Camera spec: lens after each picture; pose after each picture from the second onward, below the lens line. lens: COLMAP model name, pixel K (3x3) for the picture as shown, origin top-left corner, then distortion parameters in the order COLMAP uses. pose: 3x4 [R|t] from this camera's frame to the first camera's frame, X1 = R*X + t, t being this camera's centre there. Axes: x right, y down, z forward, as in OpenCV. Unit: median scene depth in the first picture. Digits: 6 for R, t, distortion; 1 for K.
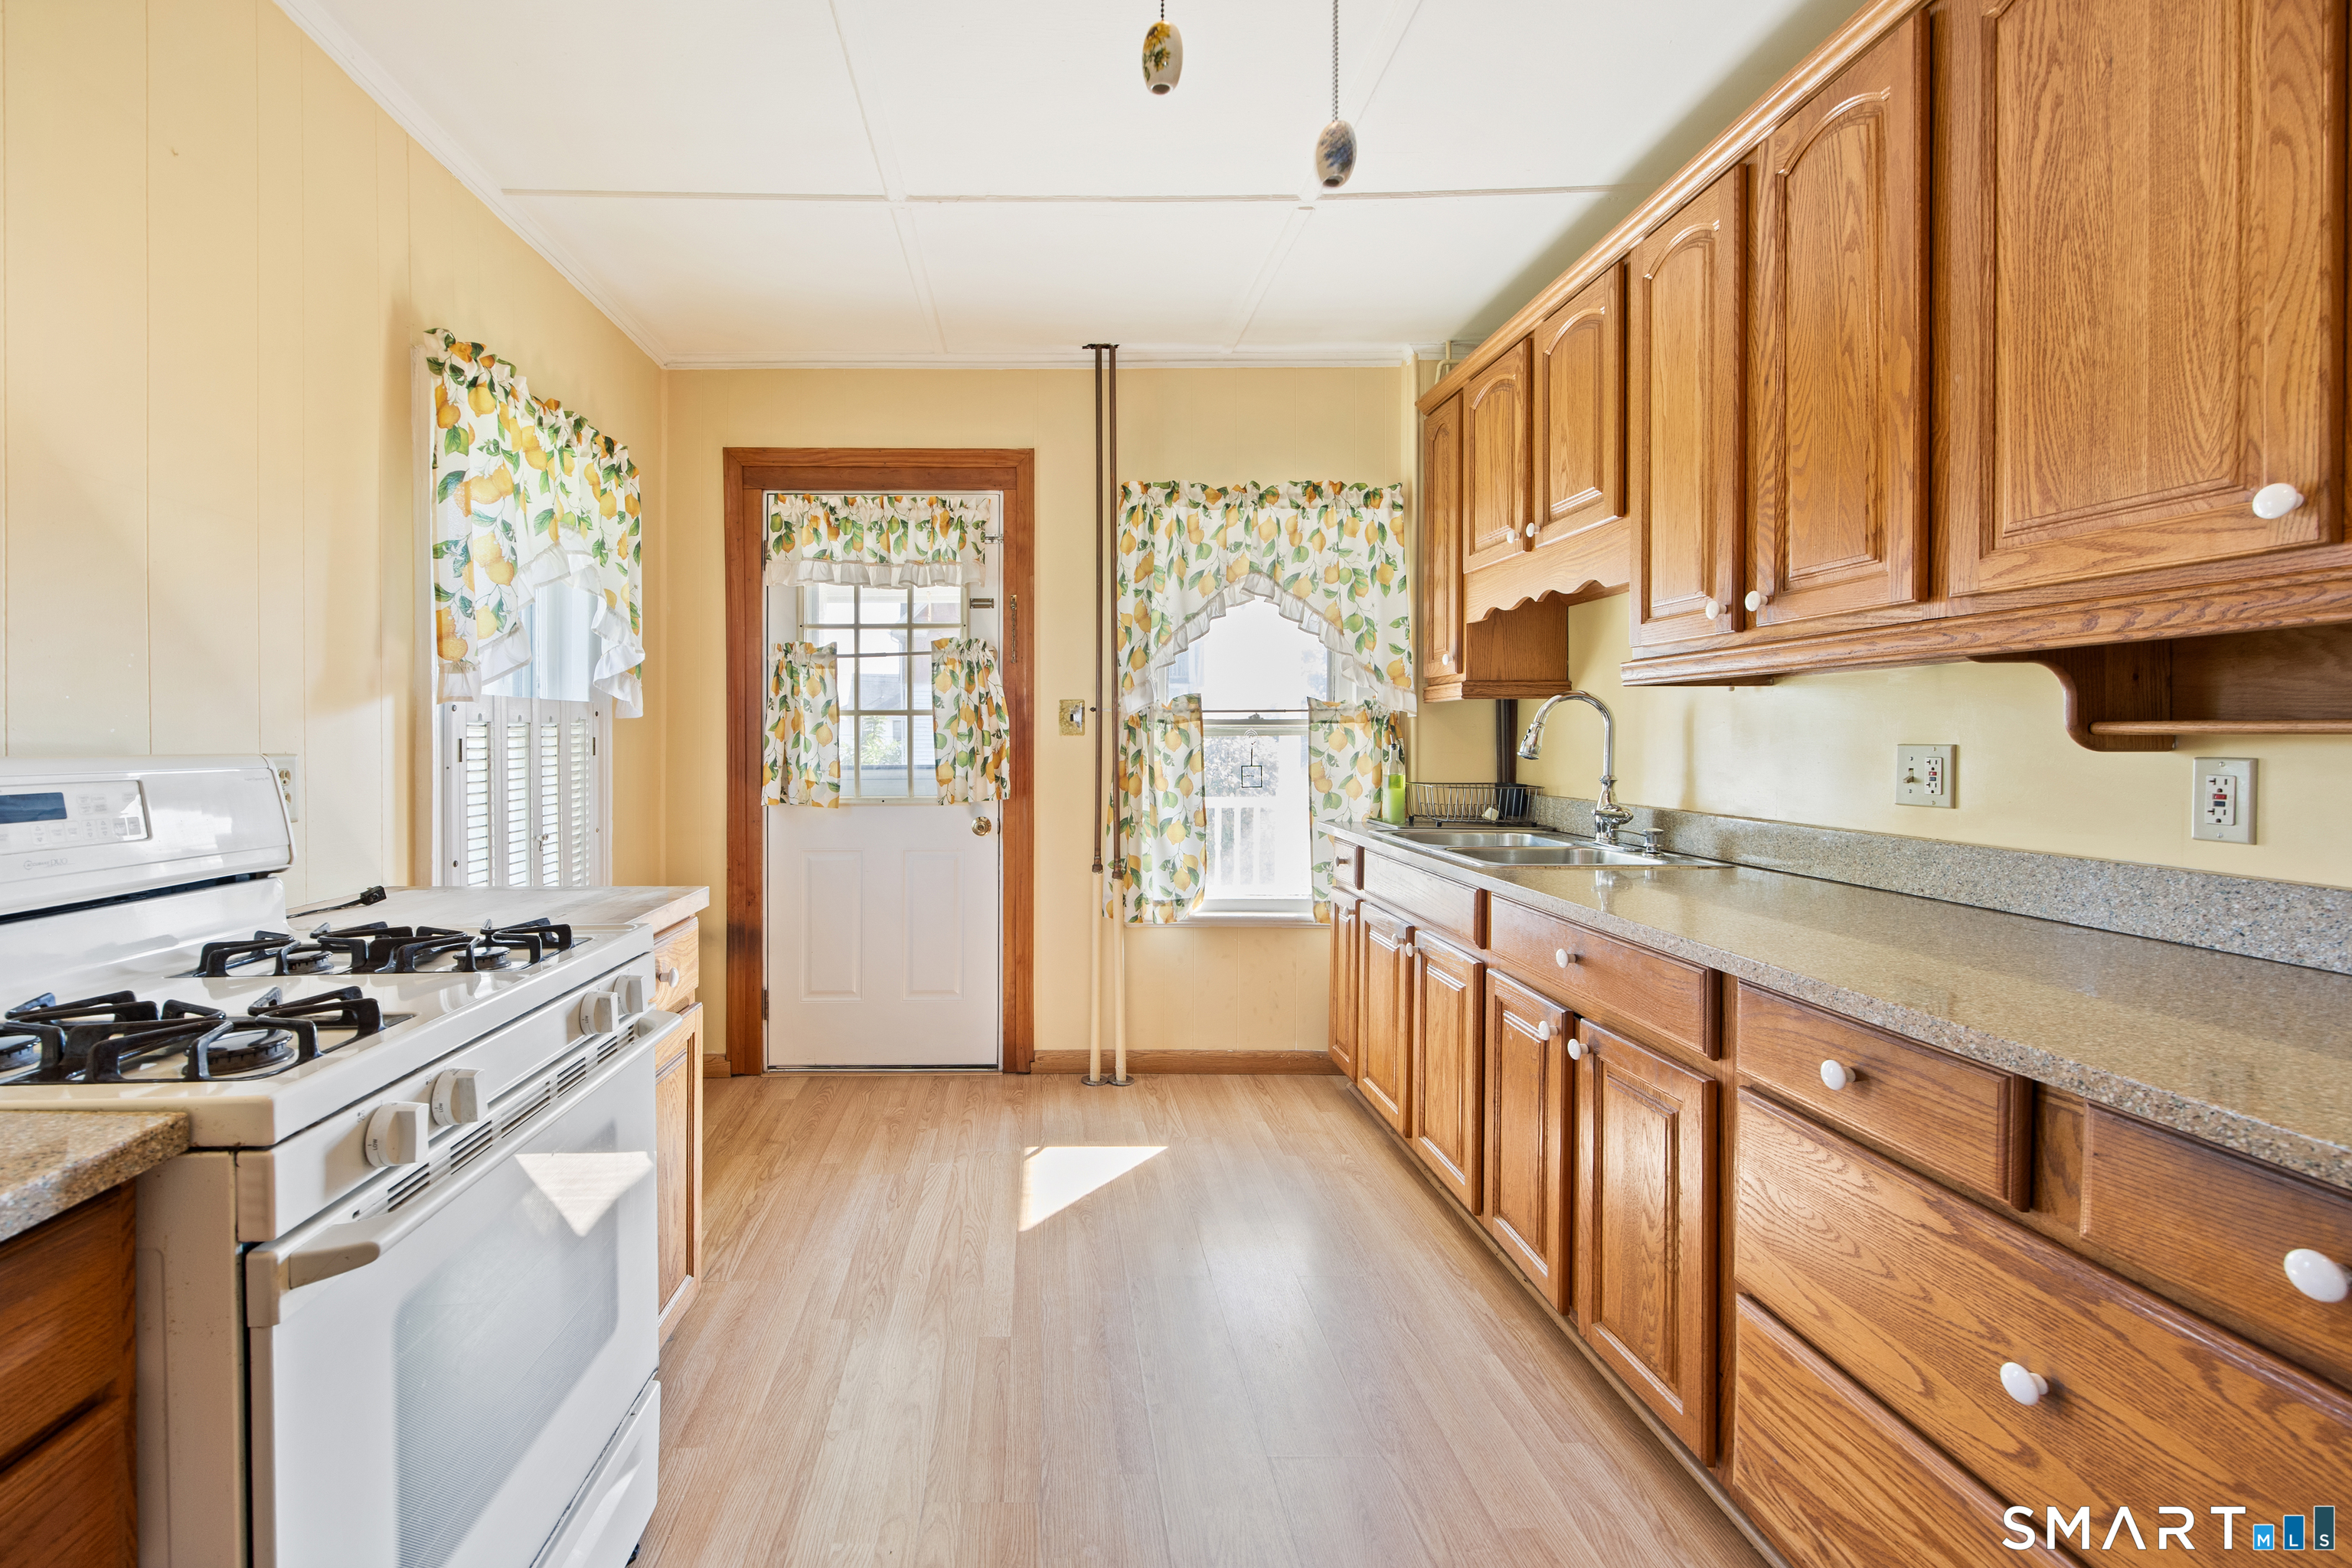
lens RADIAL K [[935.0, 0, 1042.2], [0, 935.0, 749.8], [0, 0, 1]] dist [-0.003580, 0.000012]
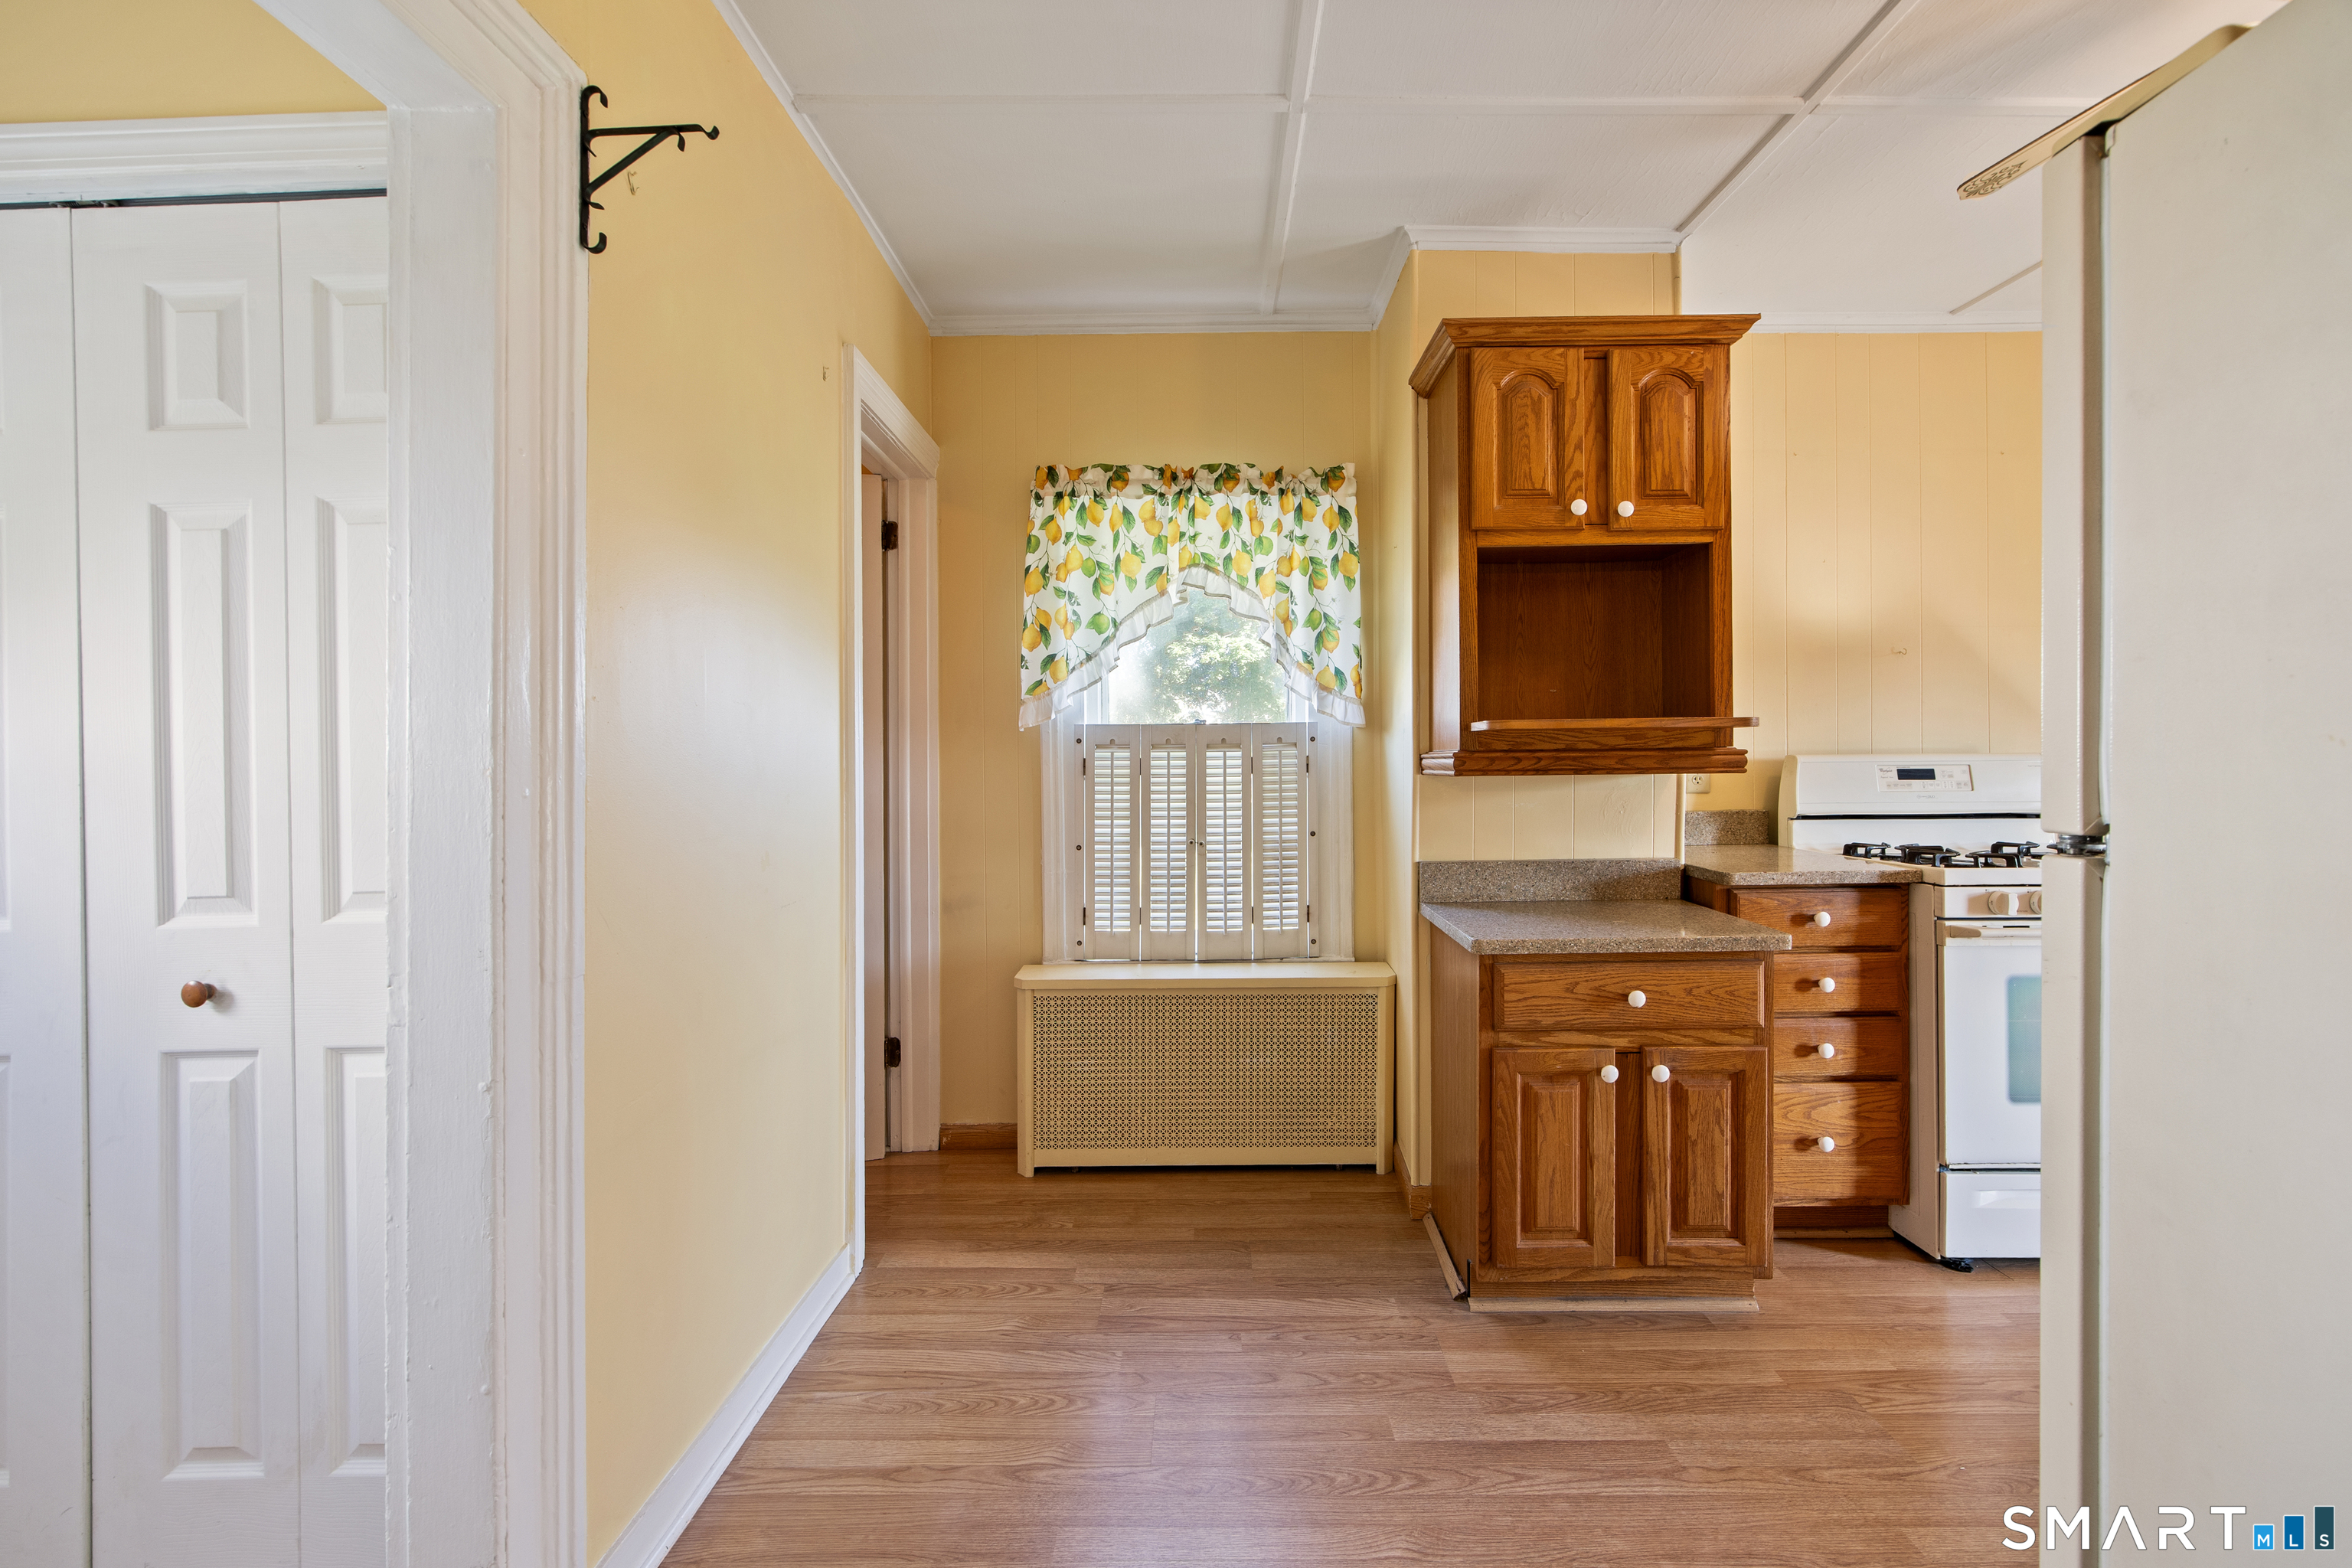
lens RADIAL K [[935.0, 0, 1212.6], [0, 935.0, 739.4], [0, 0, 1]] dist [-0.003580, 0.000012]
pose [[-0.020336, -0.010036, -0.999743, 0.554877], [0.002221, 0.999947, -0.010083, -0.004544], [0.999791, -0.002426, -0.020313, -0.319727]]
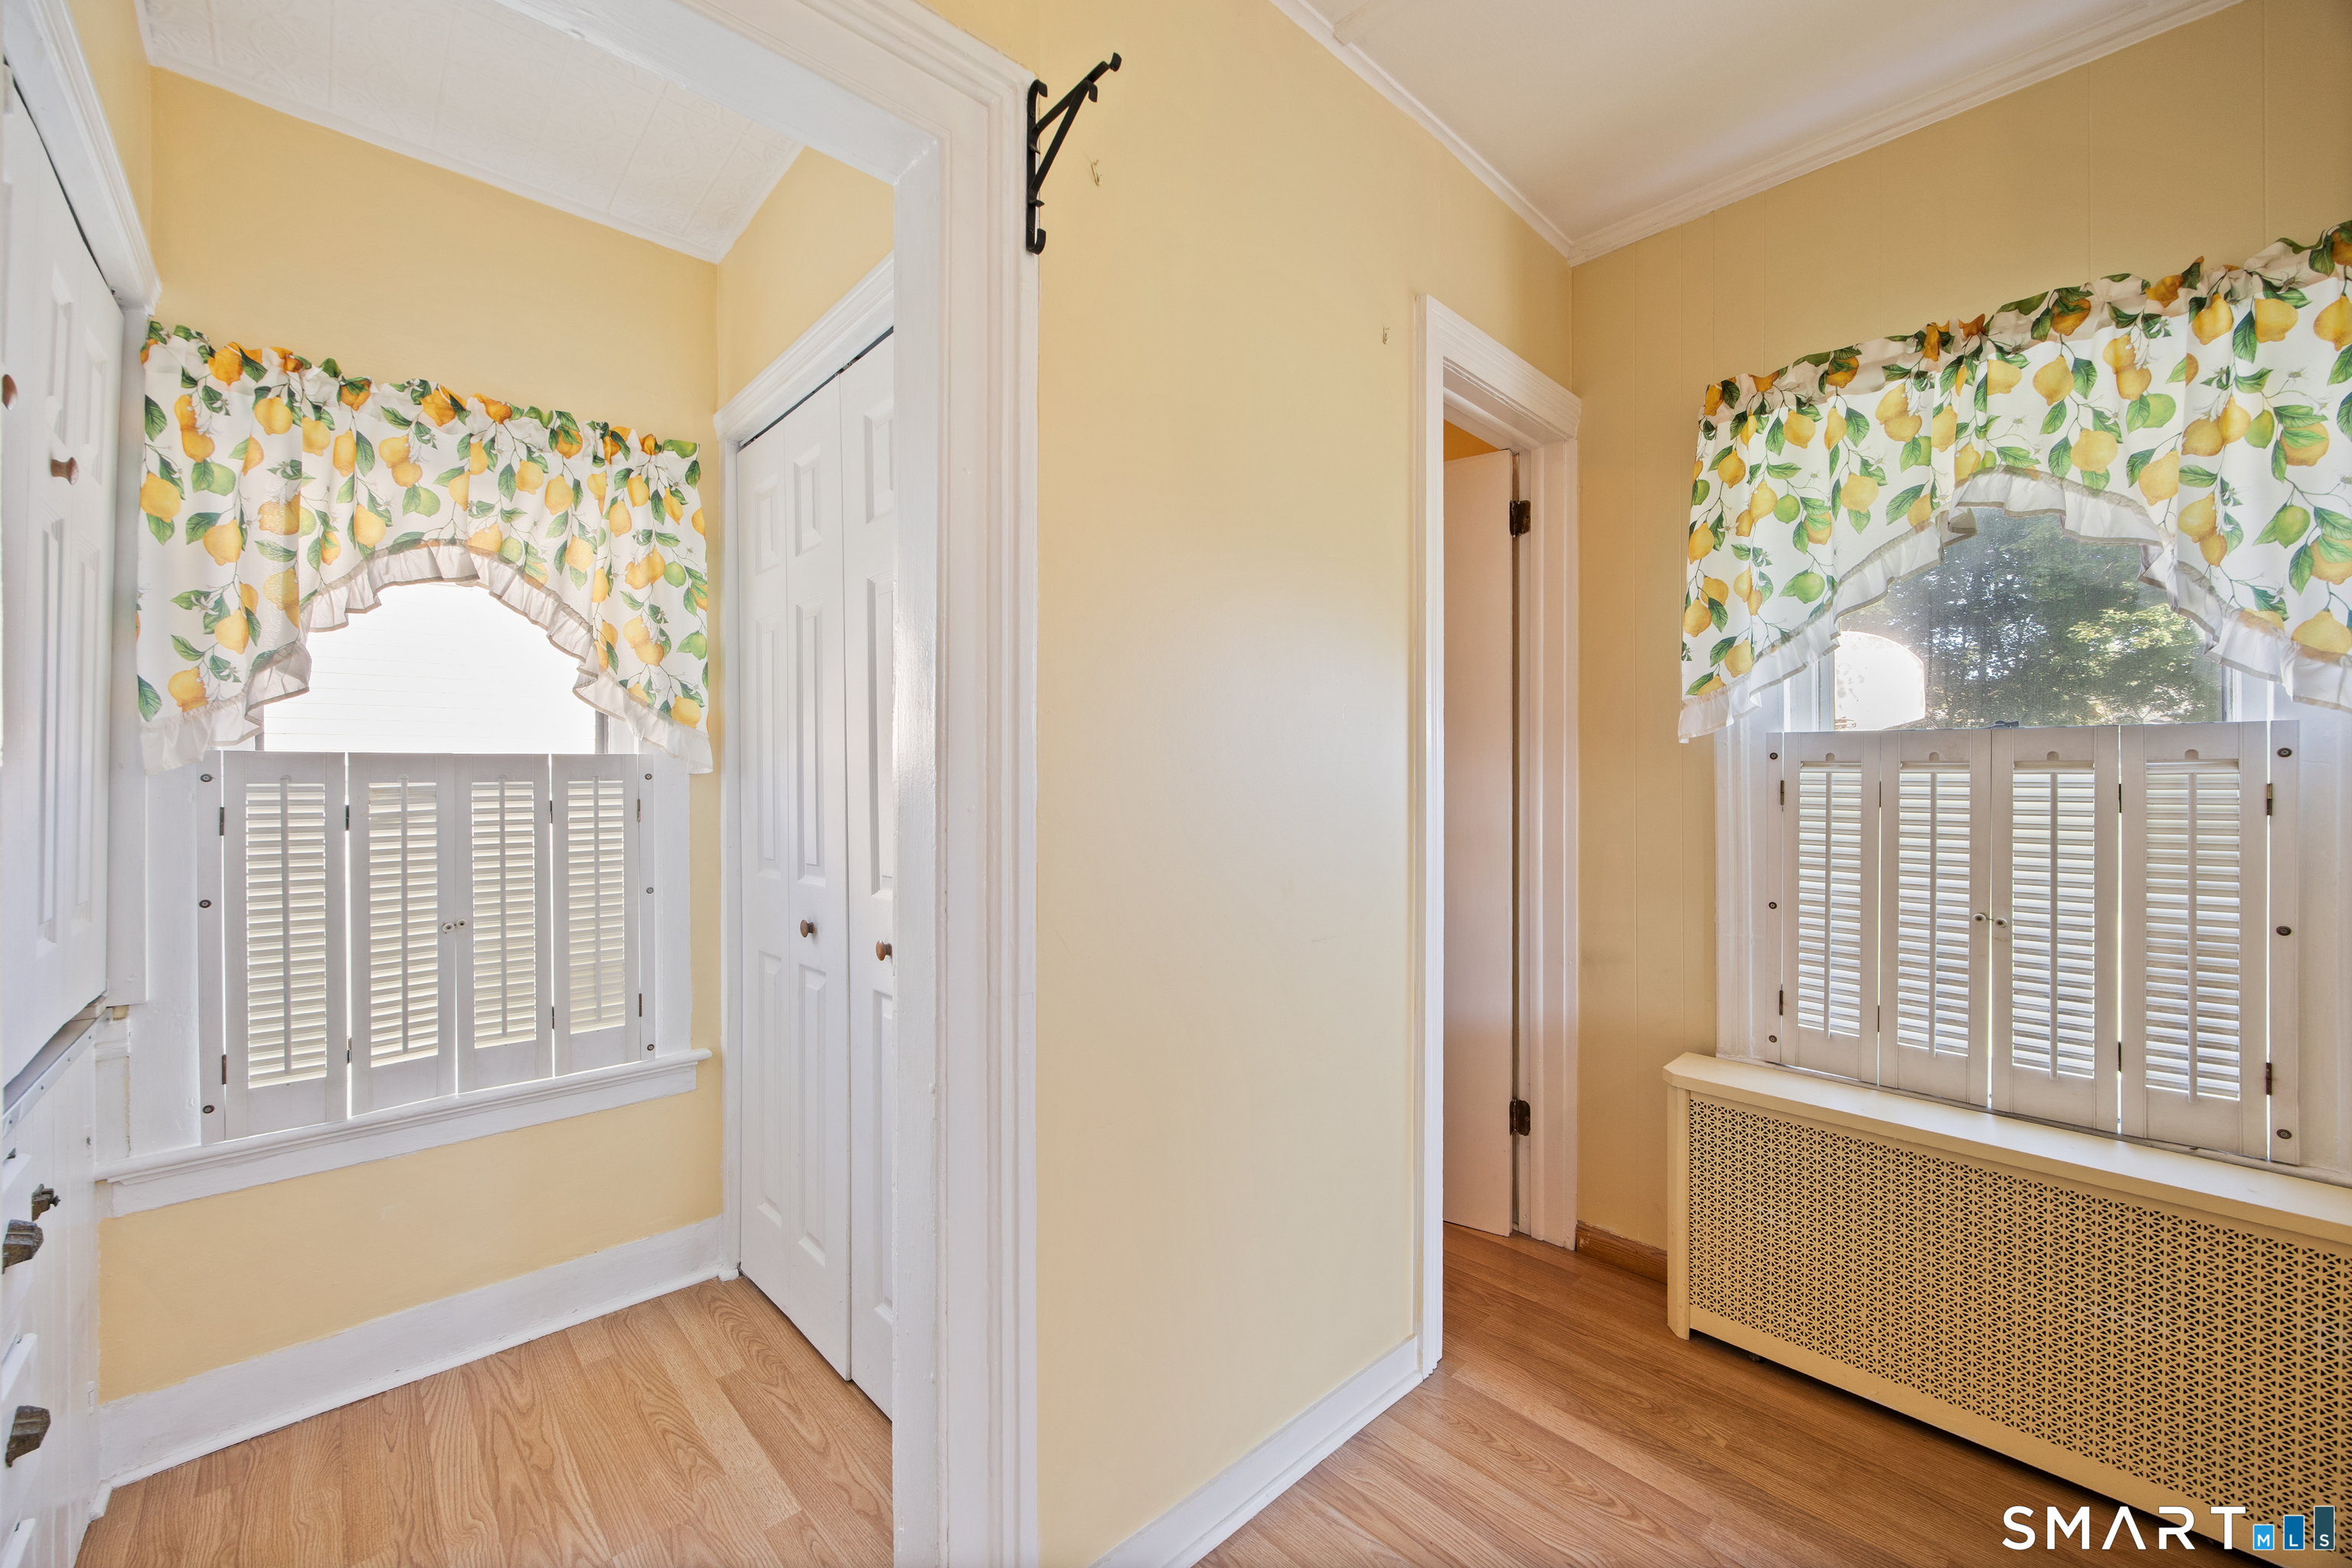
lens RADIAL K [[923.0, 0, 1176.5], [0, 923.0, 761.9], [0, 0, 1]] dist [-0.002174, 0.000411]
pose [[-0.742604, -0.004637, -0.669715, 0.370369], [-0.004903, 0.999987, -0.001487, -0.005421], [0.669713, 0.002180, -0.742617, -0.266307]]
